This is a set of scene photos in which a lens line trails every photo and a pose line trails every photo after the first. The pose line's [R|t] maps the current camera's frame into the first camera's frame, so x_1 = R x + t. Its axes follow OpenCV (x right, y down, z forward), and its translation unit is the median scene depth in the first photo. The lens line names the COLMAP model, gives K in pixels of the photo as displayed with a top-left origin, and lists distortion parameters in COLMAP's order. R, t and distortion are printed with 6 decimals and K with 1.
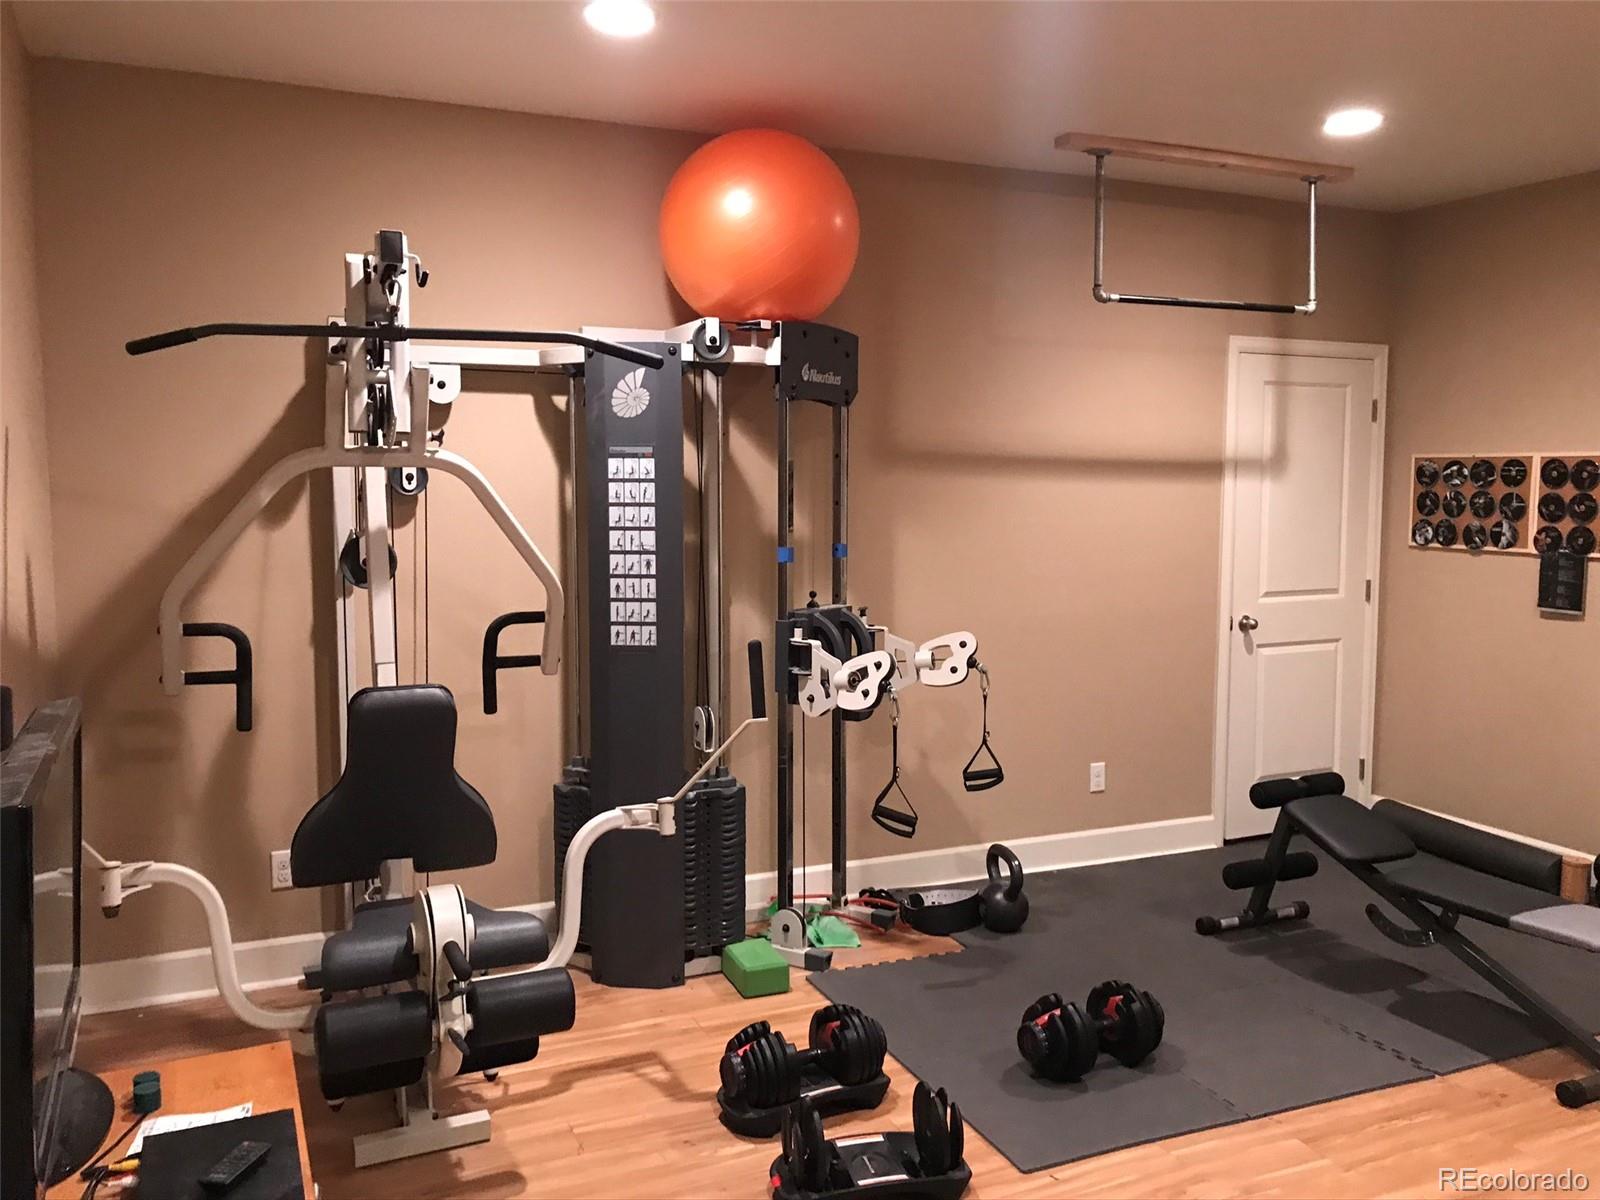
lens RADIAL K [[1314.0, 0, 806.8], [0, 1314.0, 589.7], [0, 0, 1]] dist [0.029880, -0.022999]
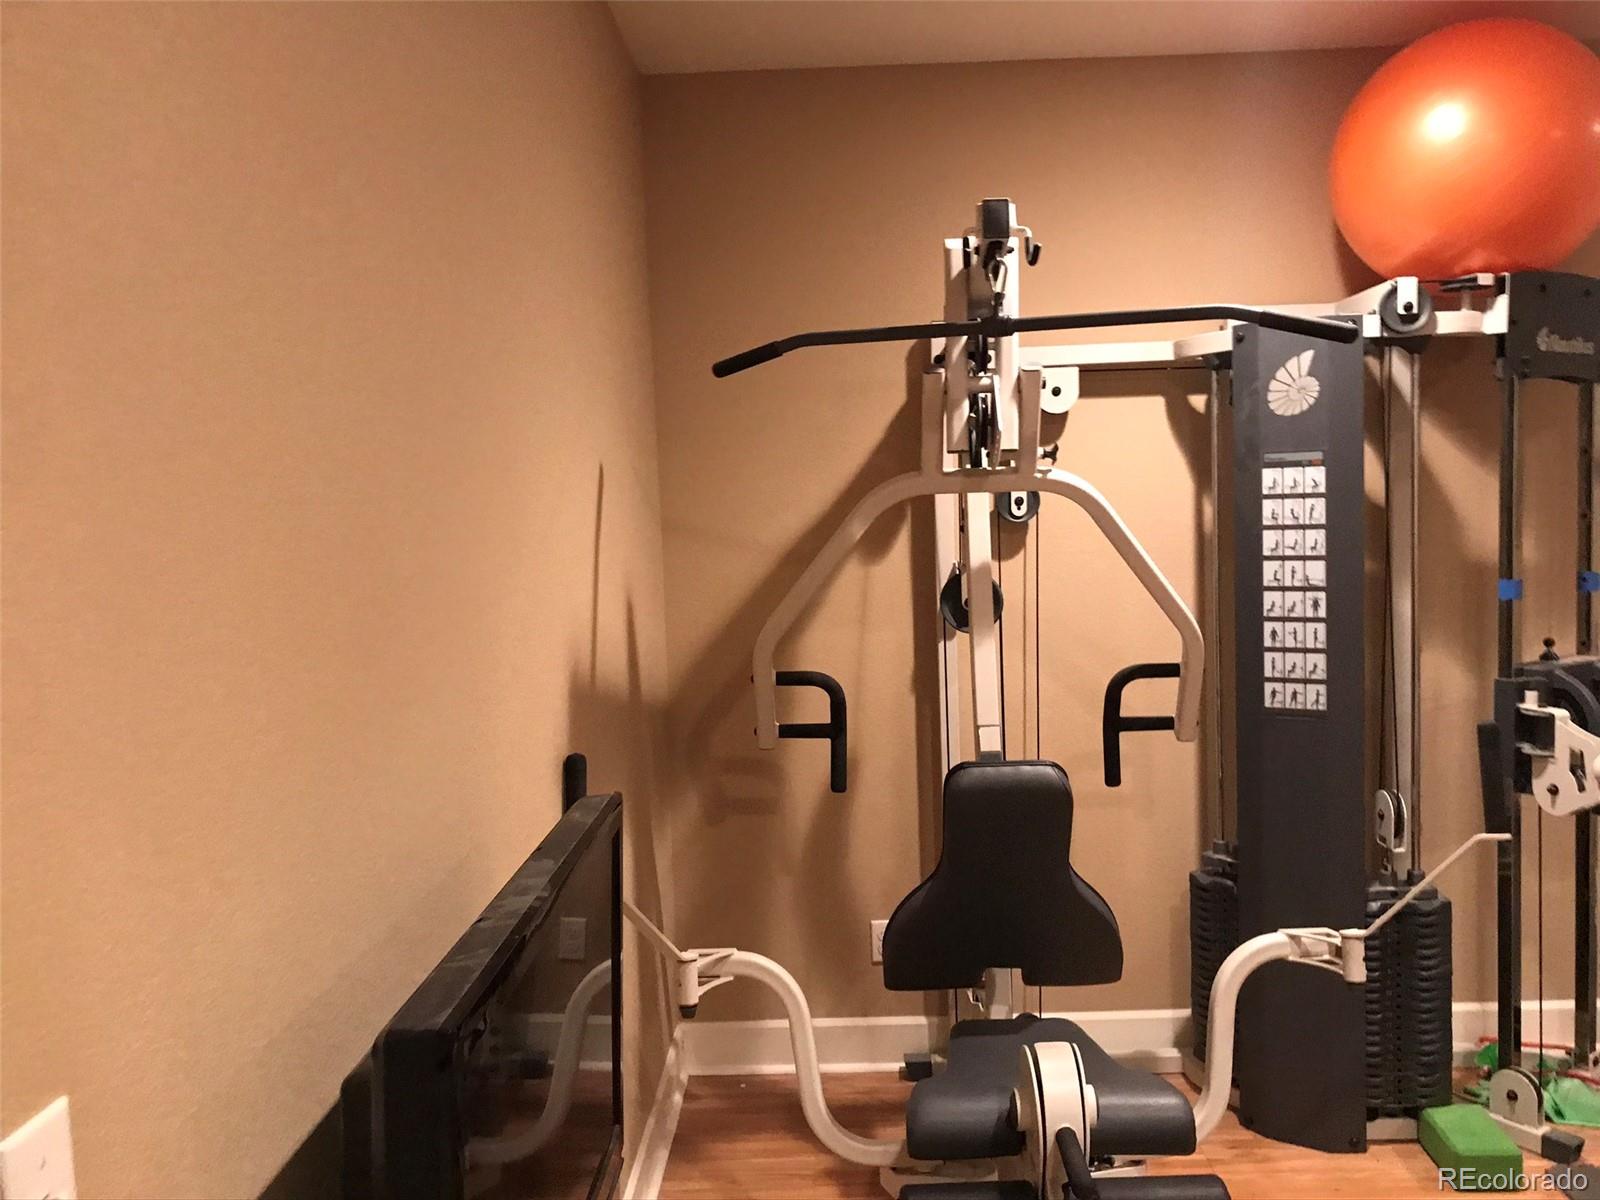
lens RADIAL K [[1314.0, 0, 831.8], [0, 1314.0, 596.0], [0, 0, 1]] dist [0.029880, -0.022999]
pose [[0.905092, 0.000016, -0.425217, -0.046233], [-0.002629, 0.999981, -0.005557, -0.018335], [0.425209, 0.006148, 0.905075, 0.169142]]
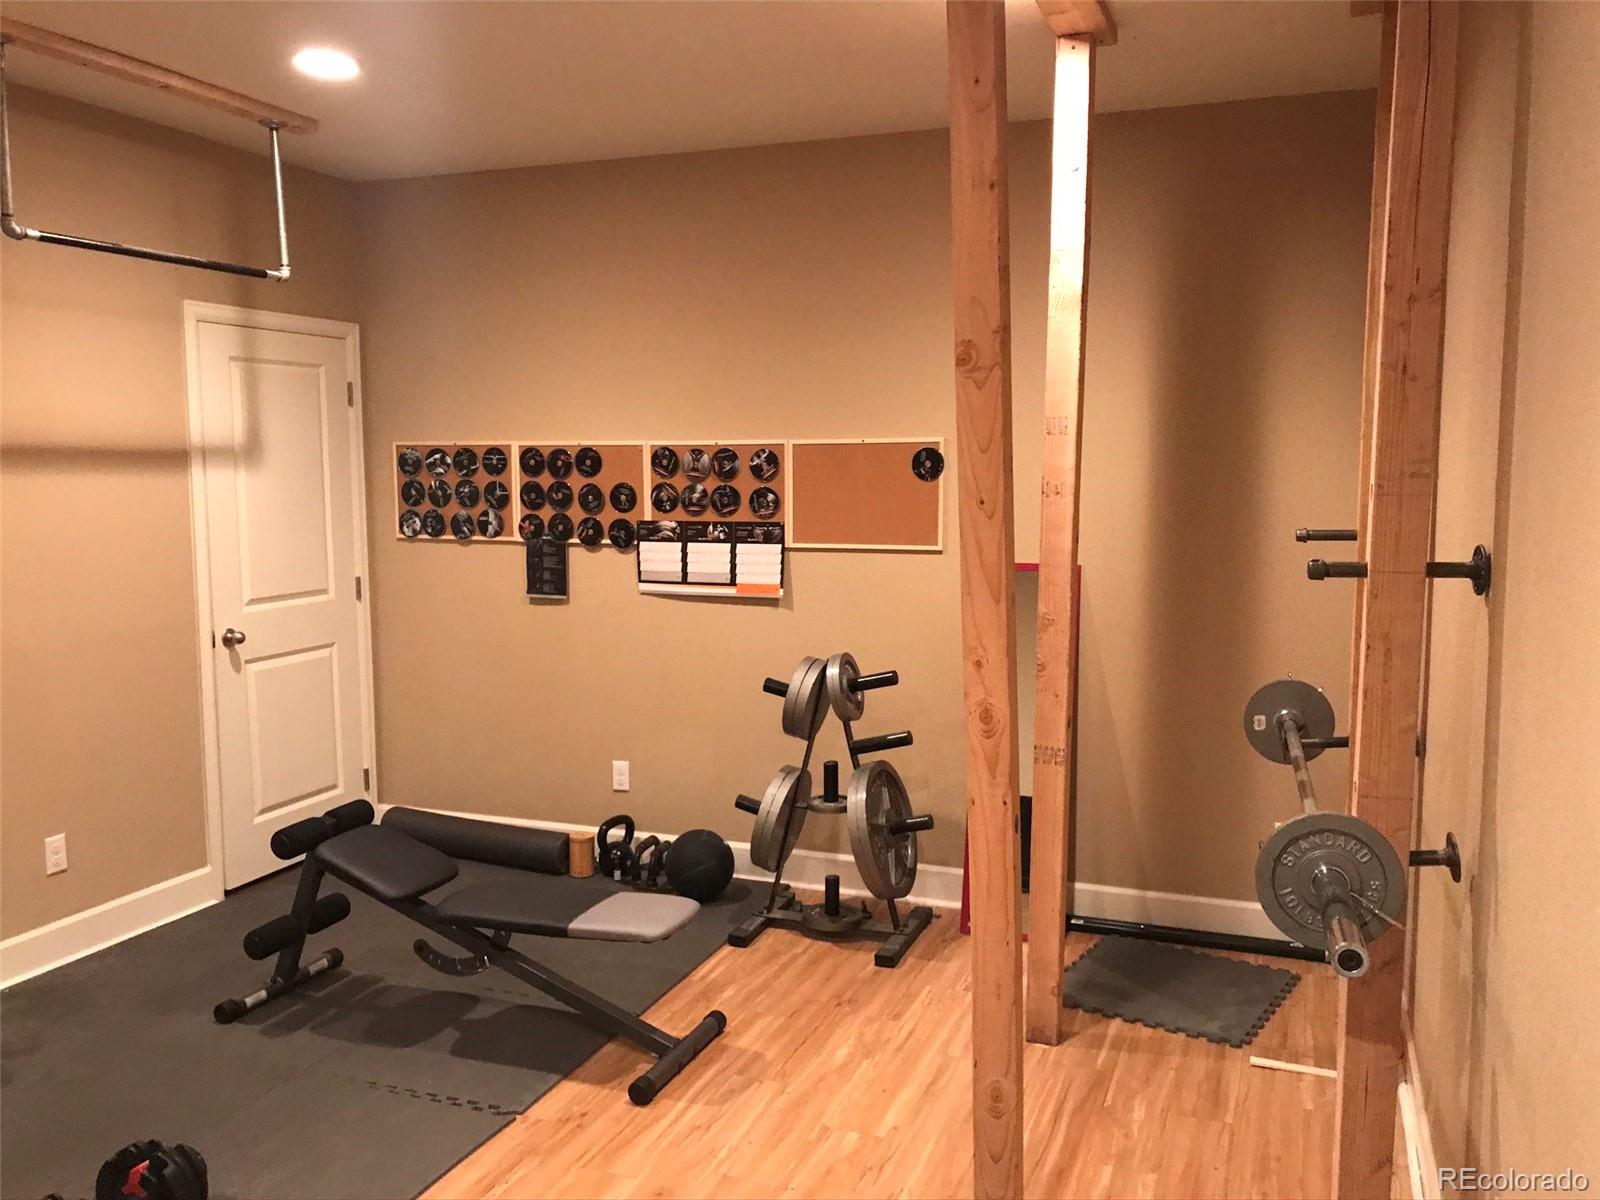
lens RADIAL K [[1314.0, 0, 806.7], [0, 1314.0, 593.5], [0, 0, 1]] dist [0.029880, -0.022999]
pose [[0.713346, -0.077702, 0.696492, 0.004114], [0.066556, 0.996854, 0.043044, -0.020626], [-0.697645, 0.015651, 0.716273, 0.162318]]
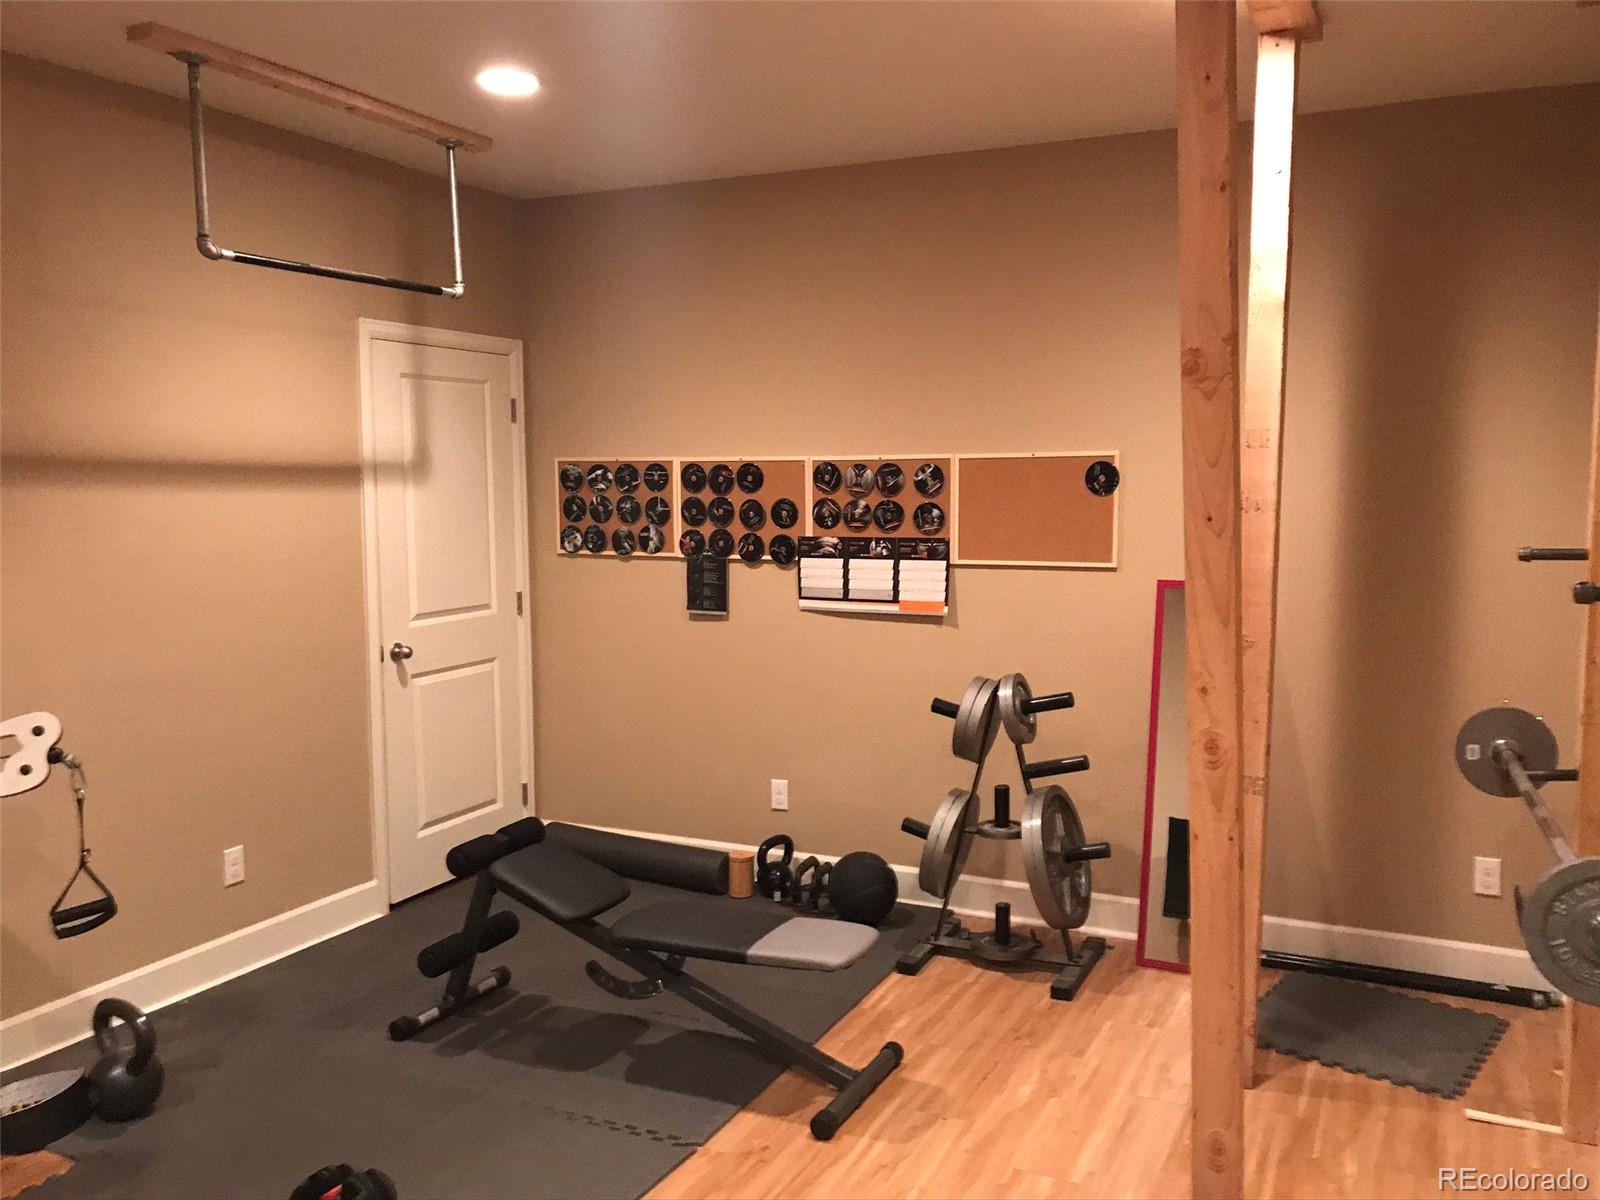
lens RADIAL K [[1314.0, 0, 839.3], [0, 1314.0, 587.0], [0, 0, 1]] dist [0.029880, -0.022999]
pose [[0.758166, -0.063546, 0.648958, -0.009727], [0.064061, 0.997684, 0.022852, -0.025060], [-0.648907, 0.024247, 0.760481, 0.206420]]
